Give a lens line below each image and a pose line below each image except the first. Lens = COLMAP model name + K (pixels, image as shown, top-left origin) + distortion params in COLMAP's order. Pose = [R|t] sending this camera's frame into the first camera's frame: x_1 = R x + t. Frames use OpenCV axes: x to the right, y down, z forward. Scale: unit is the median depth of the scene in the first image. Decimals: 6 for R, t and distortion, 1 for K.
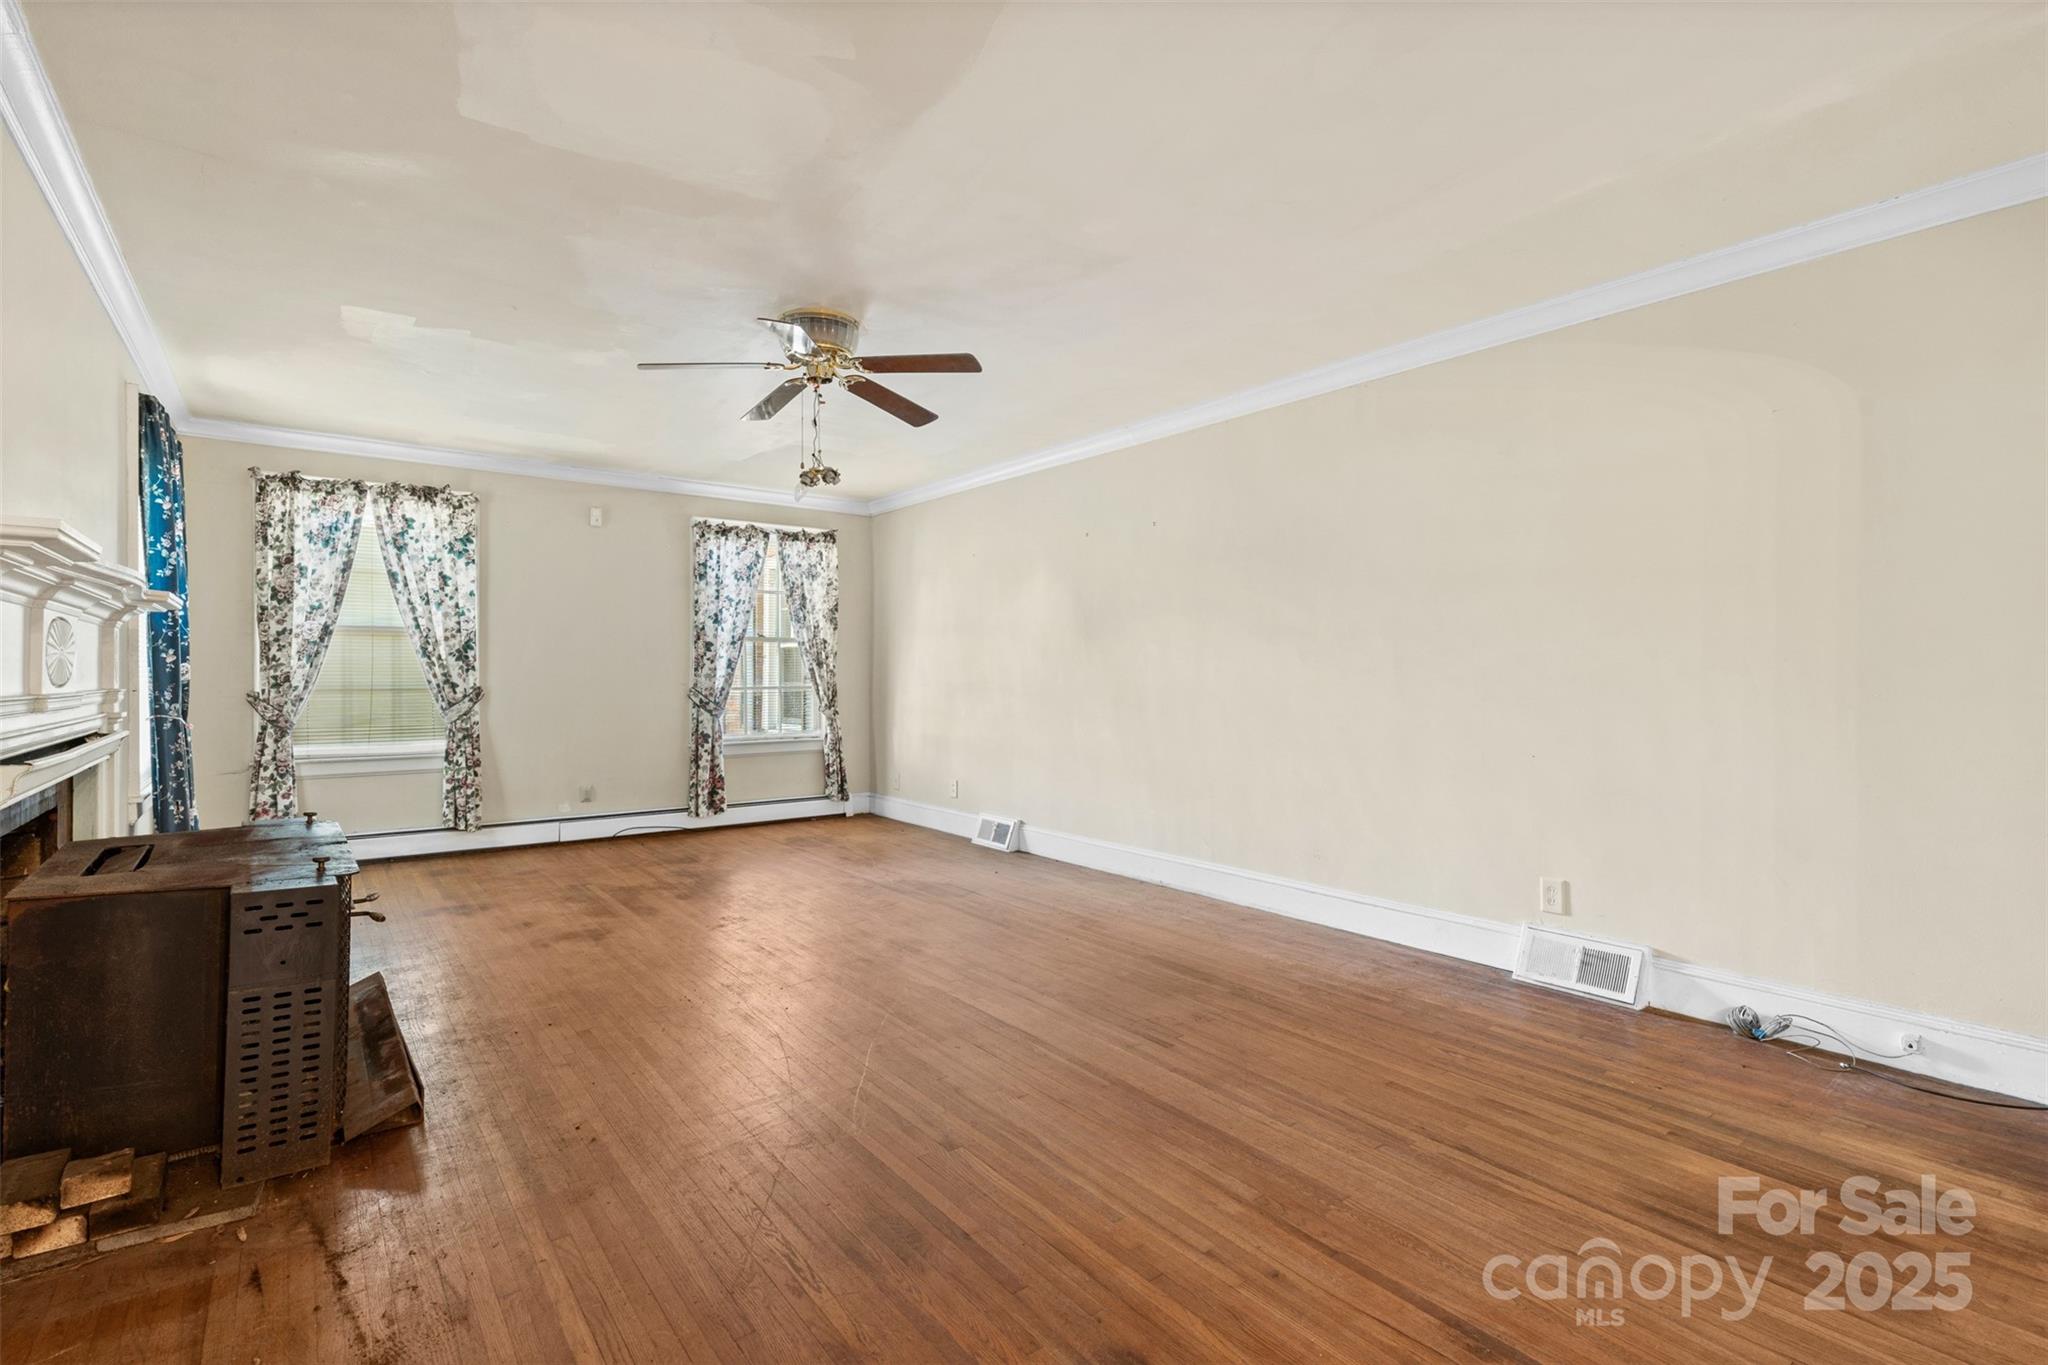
lens RADIAL K [[951.7, 0, 1027.2], [0, 951.7, 681.0], [0, 0, 1]] dist [0.003564, -0.000170]
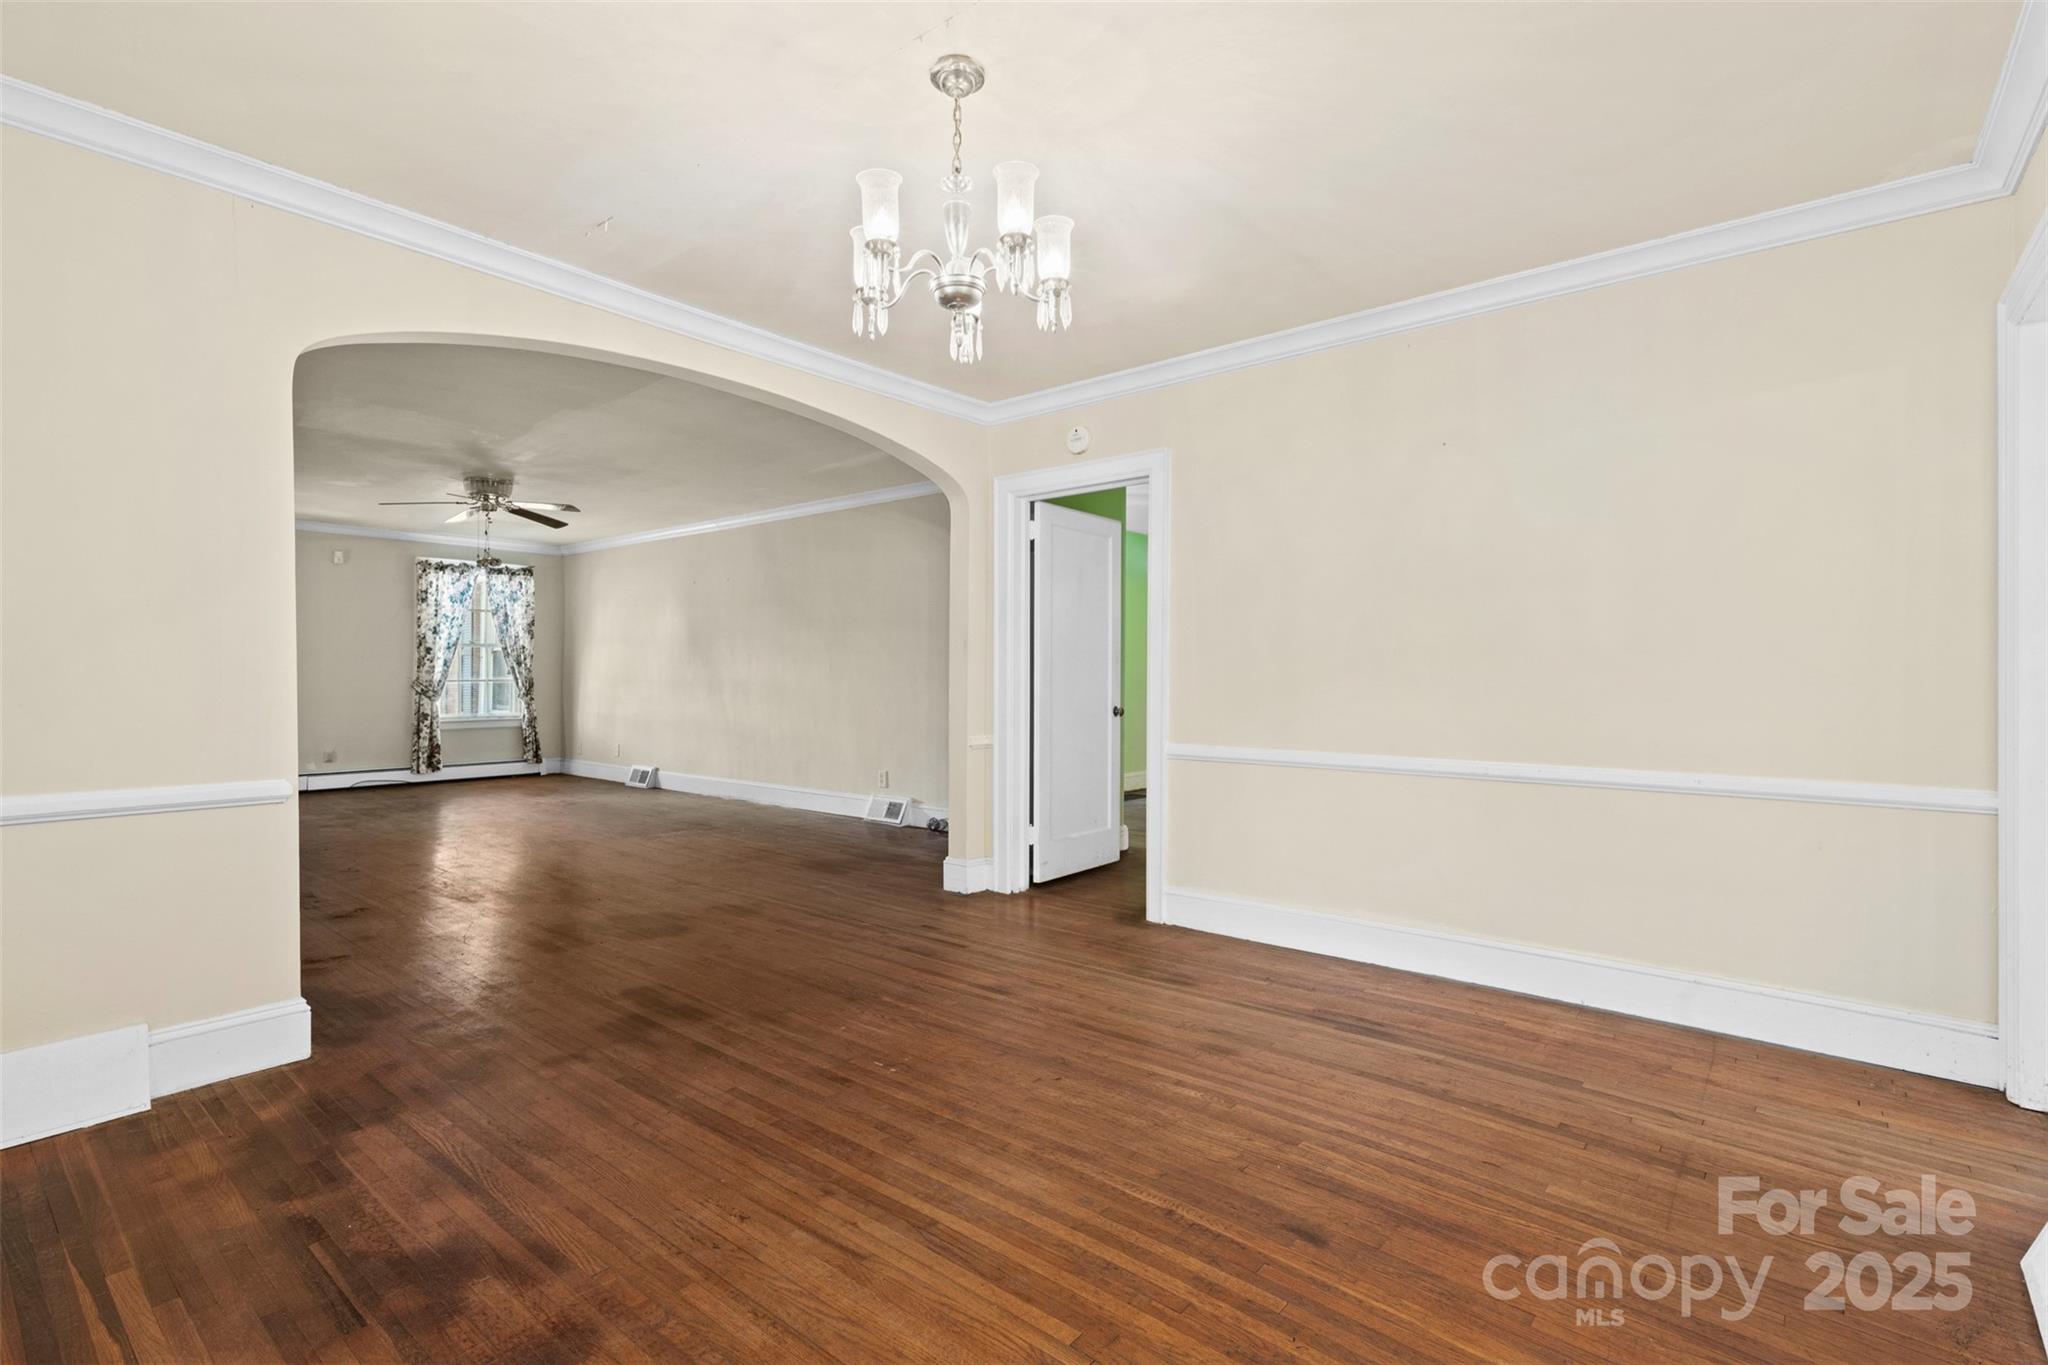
lens RADIAL K [[951.7, 0, 1019.5], [0, 951.7, 669.6], [0, 0, 1]] dist [0.003564, -0.000170]
pose [[0.976101, 0.003000, 0.217297, 0.200748], [-0.000131, 0.999913, -0.013216, 0.009543], [-0.217318, 0.012871, 0.976016, -0.533037]]
